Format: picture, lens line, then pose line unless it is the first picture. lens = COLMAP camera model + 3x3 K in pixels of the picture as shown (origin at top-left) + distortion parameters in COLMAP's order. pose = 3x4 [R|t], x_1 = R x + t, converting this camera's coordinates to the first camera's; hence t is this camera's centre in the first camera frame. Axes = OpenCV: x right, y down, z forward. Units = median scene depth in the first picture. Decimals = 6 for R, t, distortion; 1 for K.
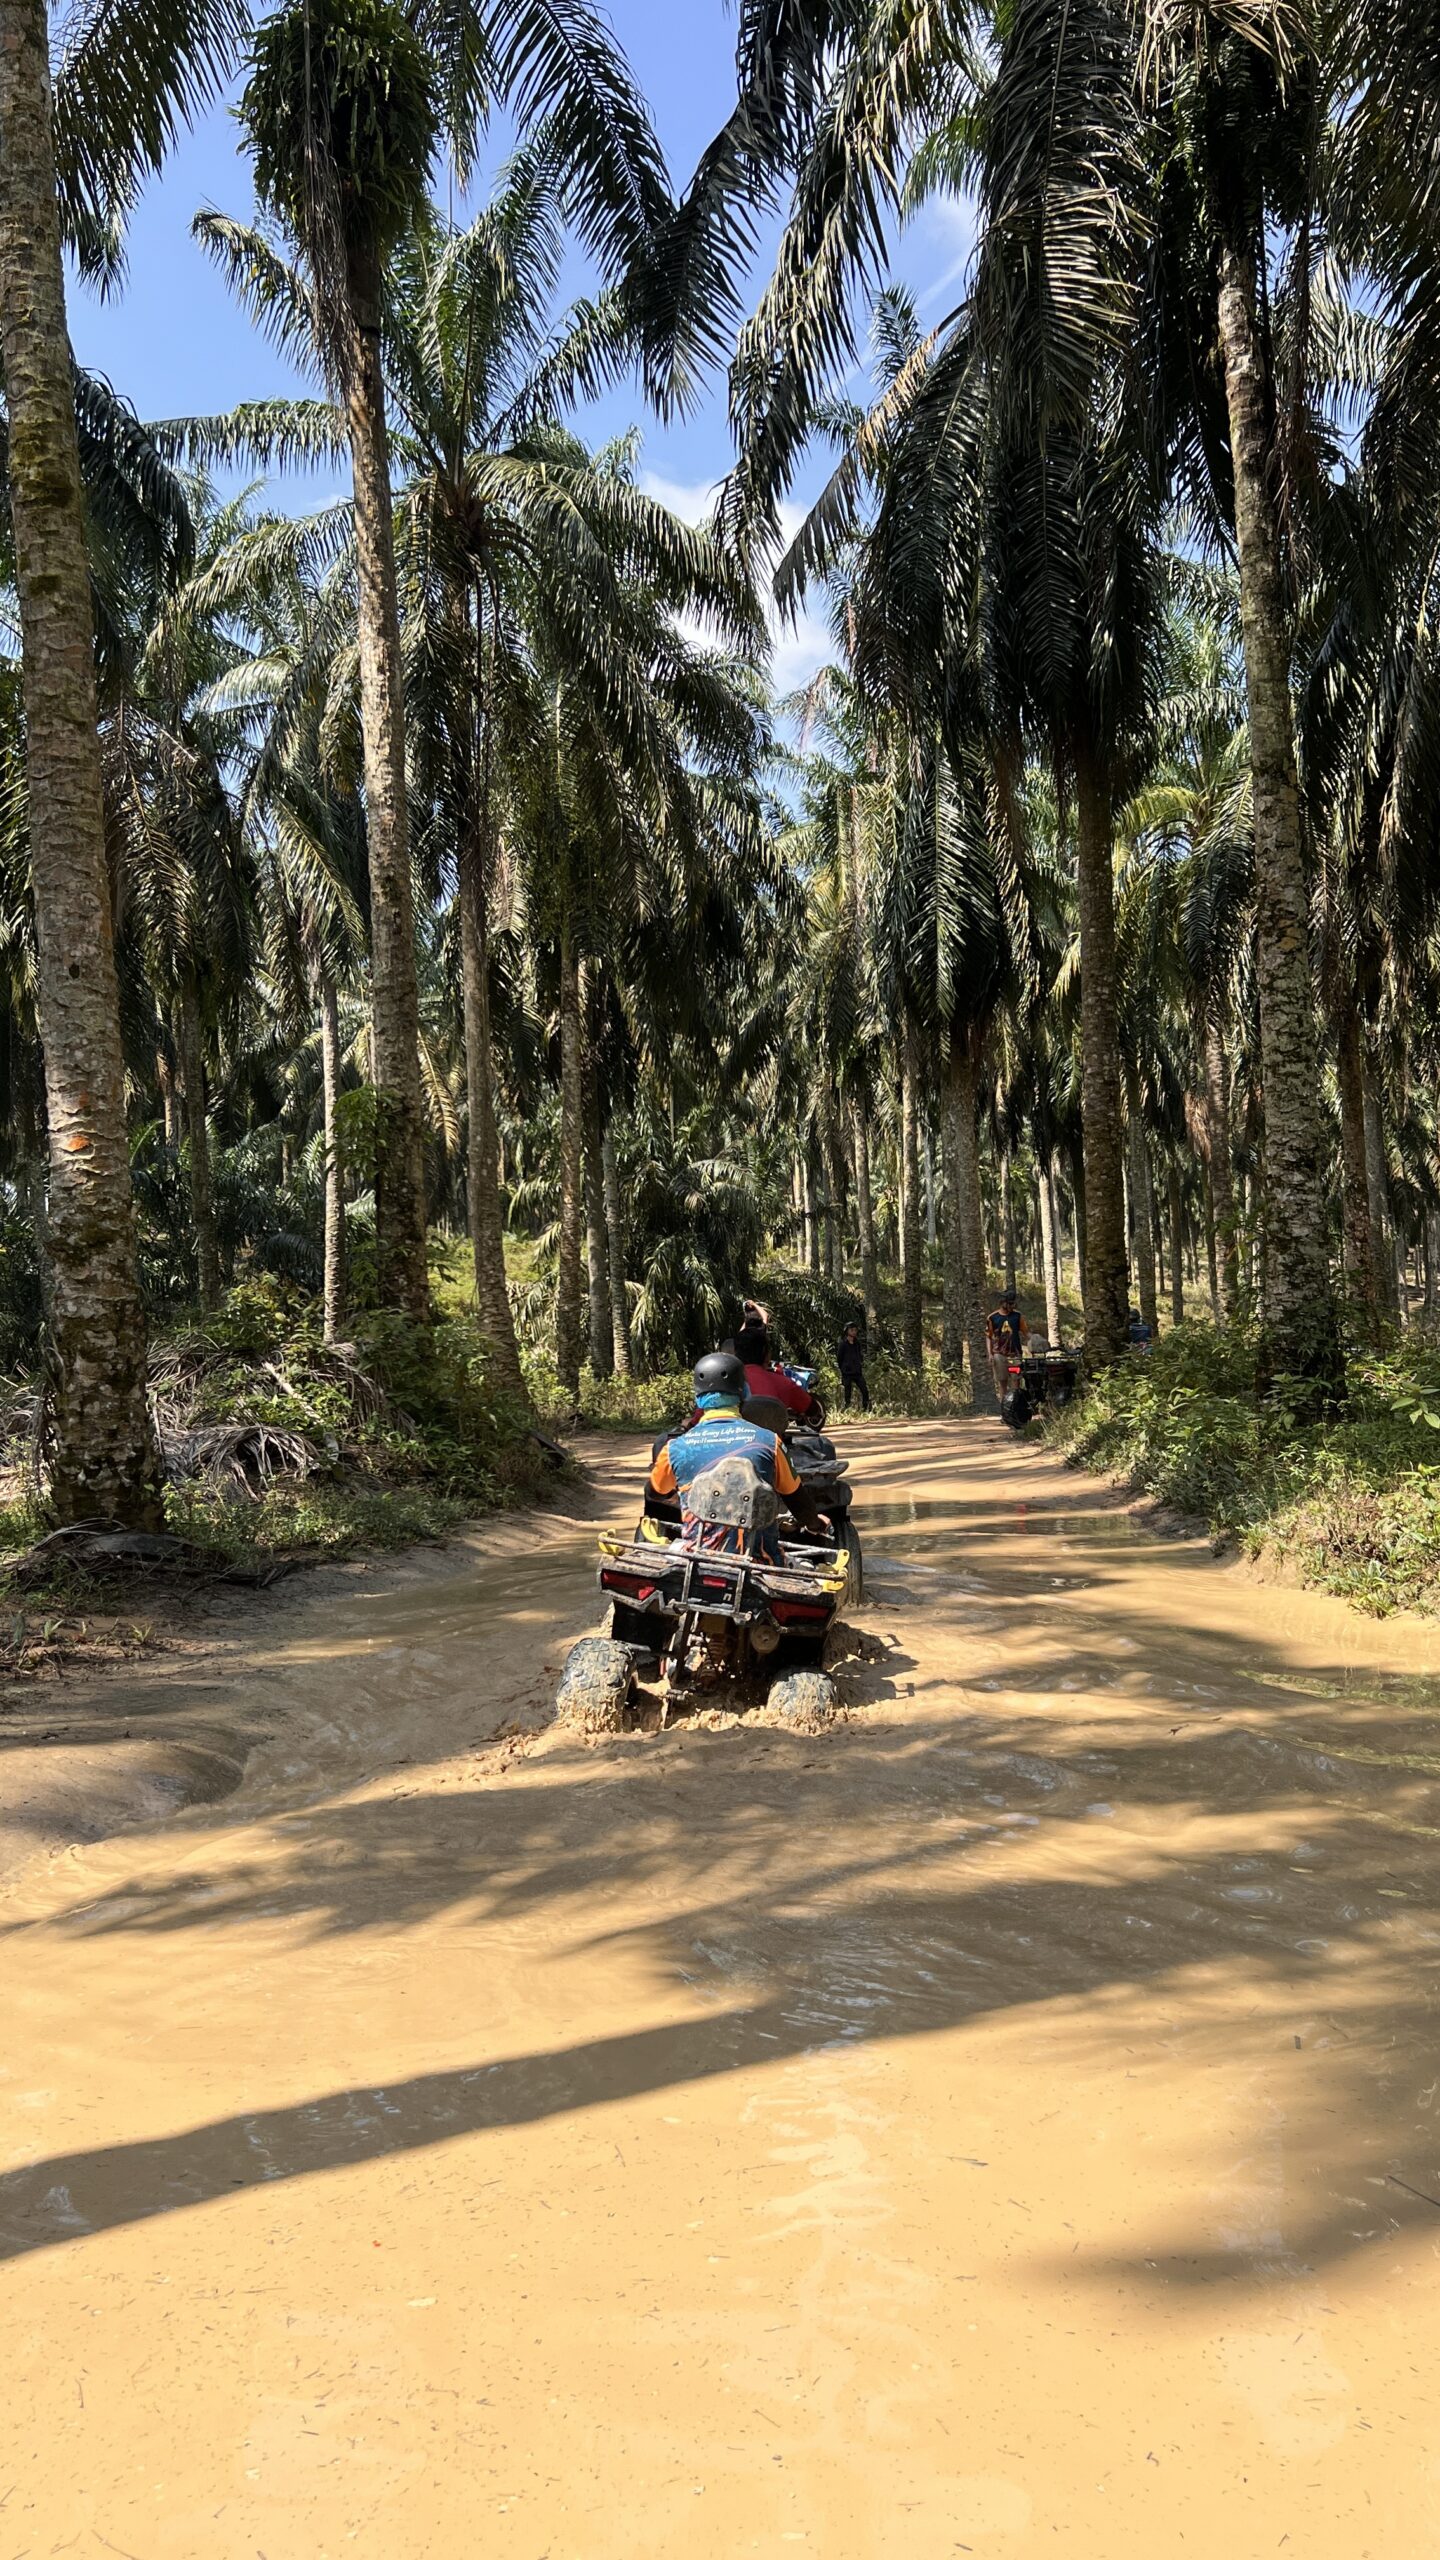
lens RADIAL K [[1936.0, 0, 783.4], [0, 1936.0, 1330.6], [0, 0, 1]] dist [0.042087, -0.065916]
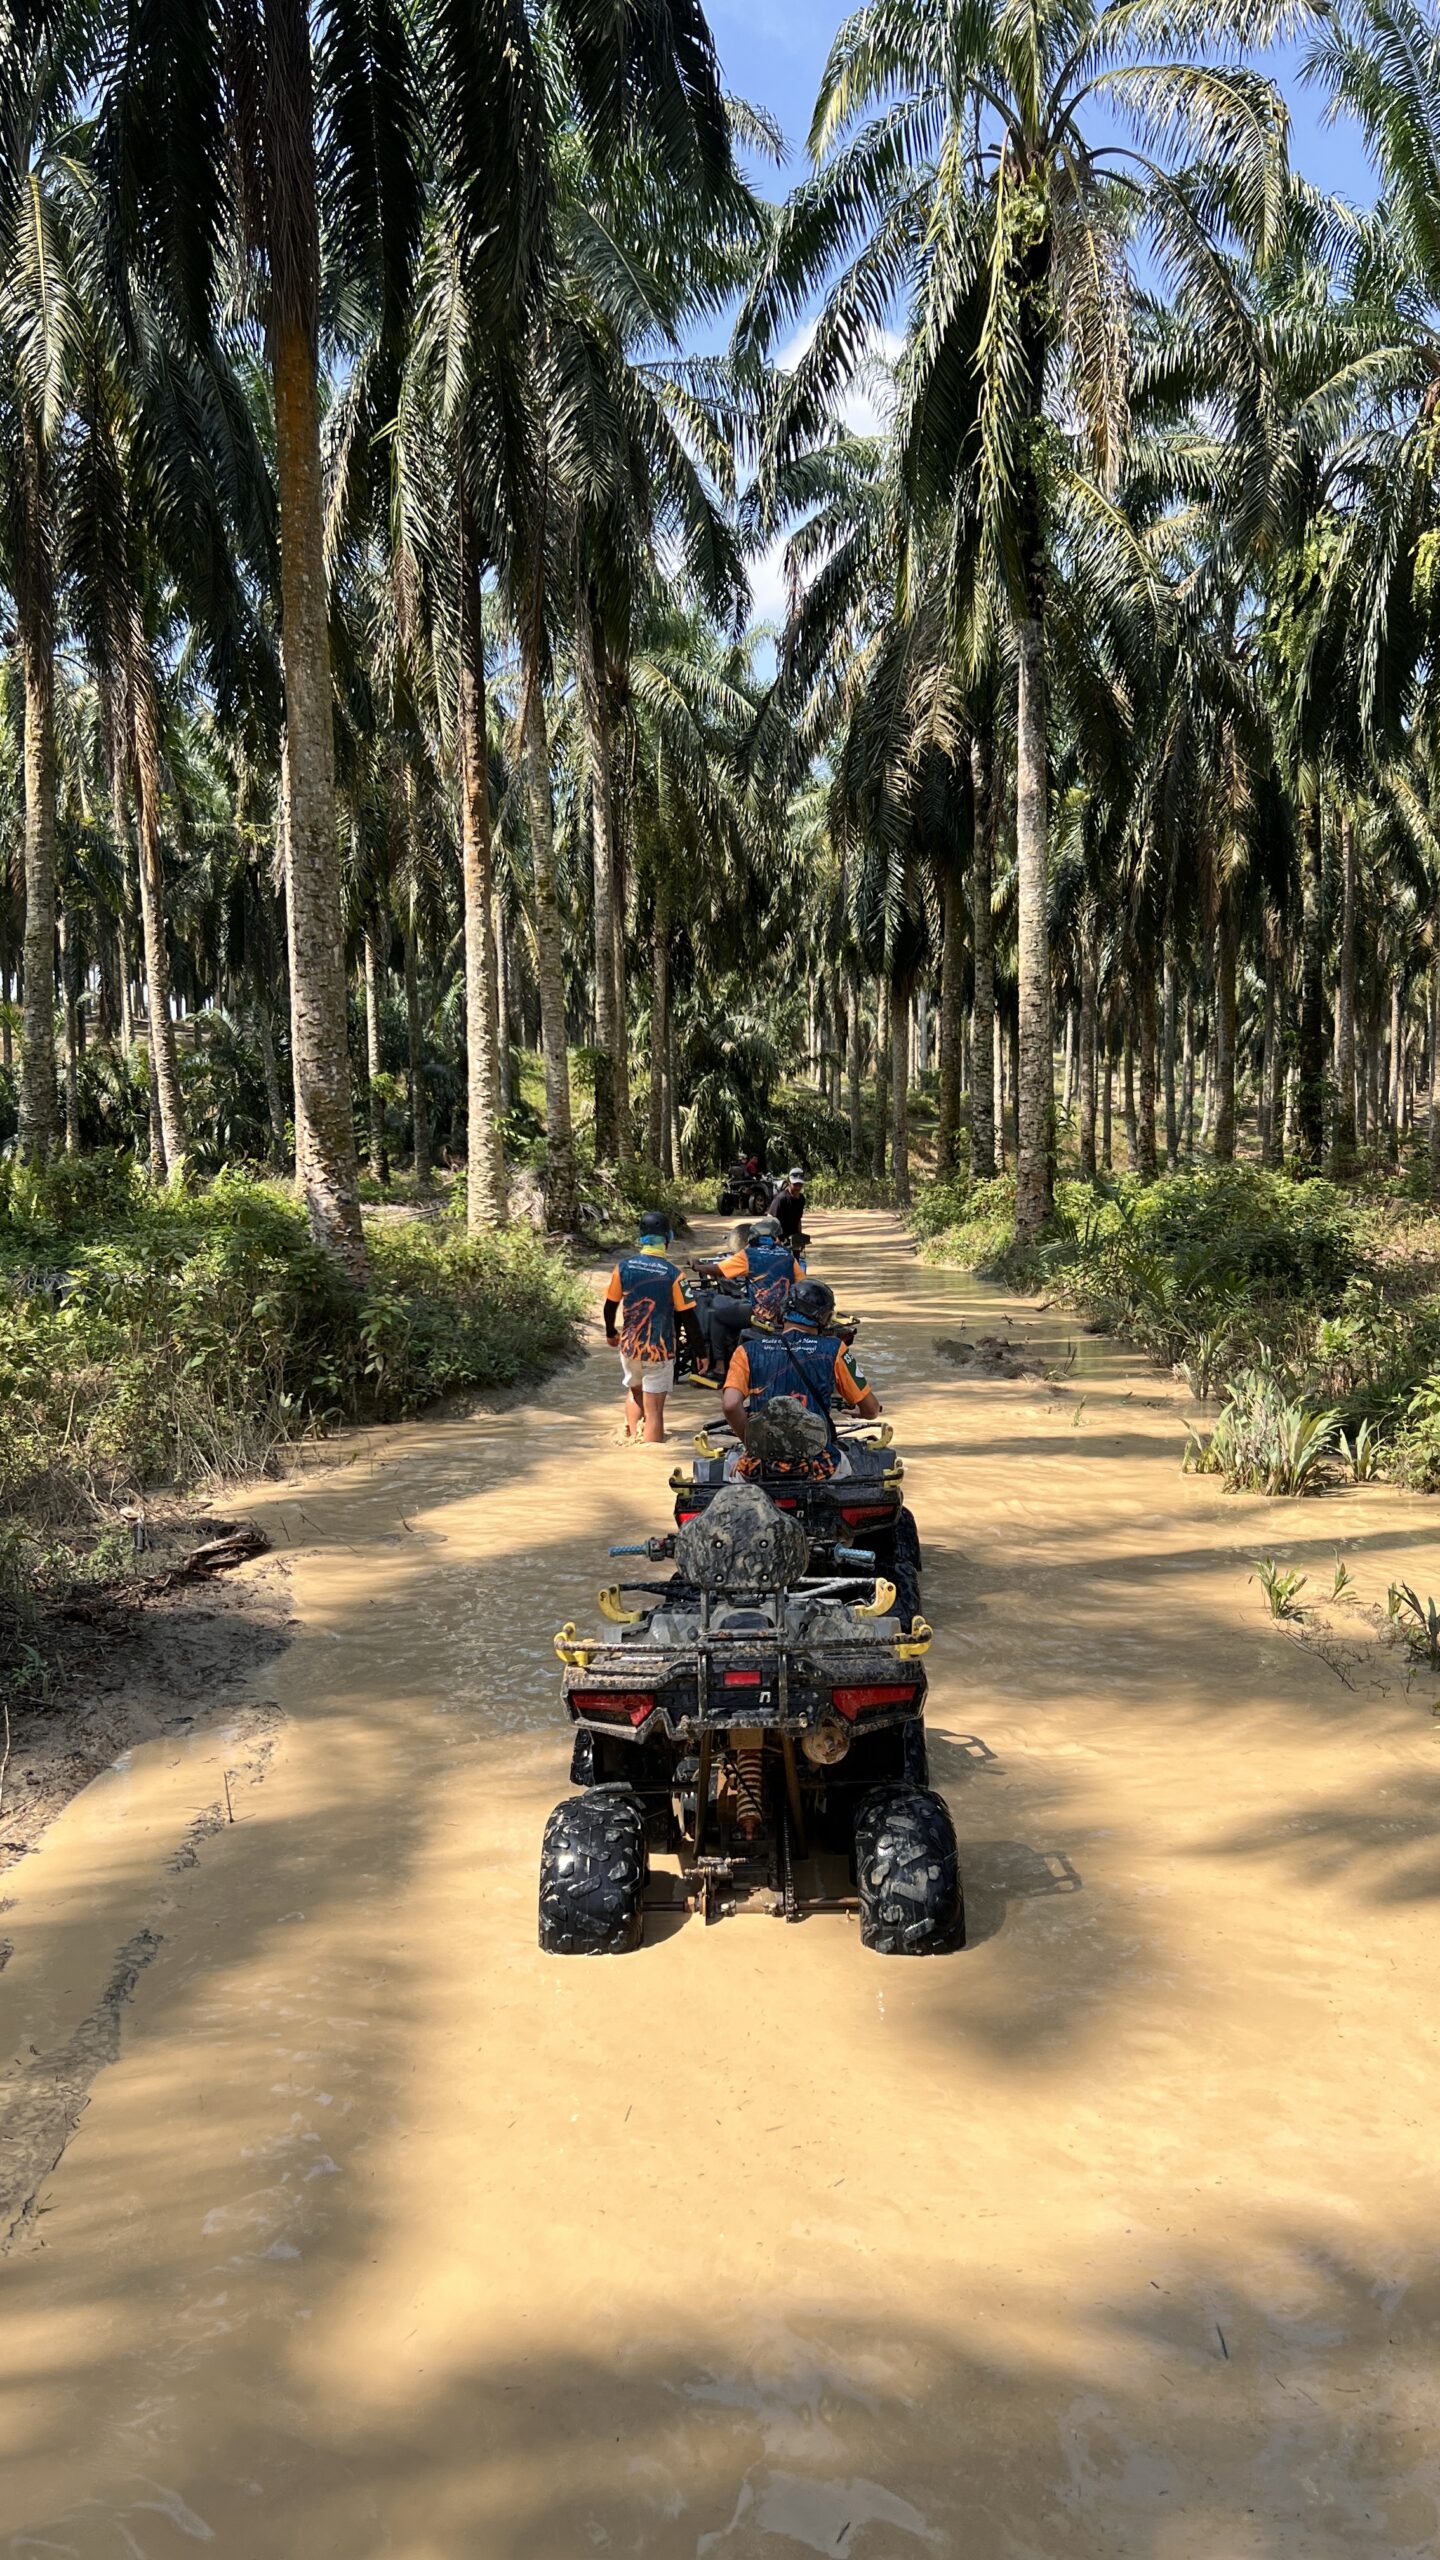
lens RADIAL K [[1942.6, 0, 723.0], [0, 1942.6, 1308.0], [0, 0, 1]] dist [0.038185, -0.058363]
pose [[0.998803, 0.031945, -0.037051, 0.012554], [-0.028238, 0.994924, 0.096590, -0.033038], [0.039949, -0.095428, 0.994634, -0.783385]]
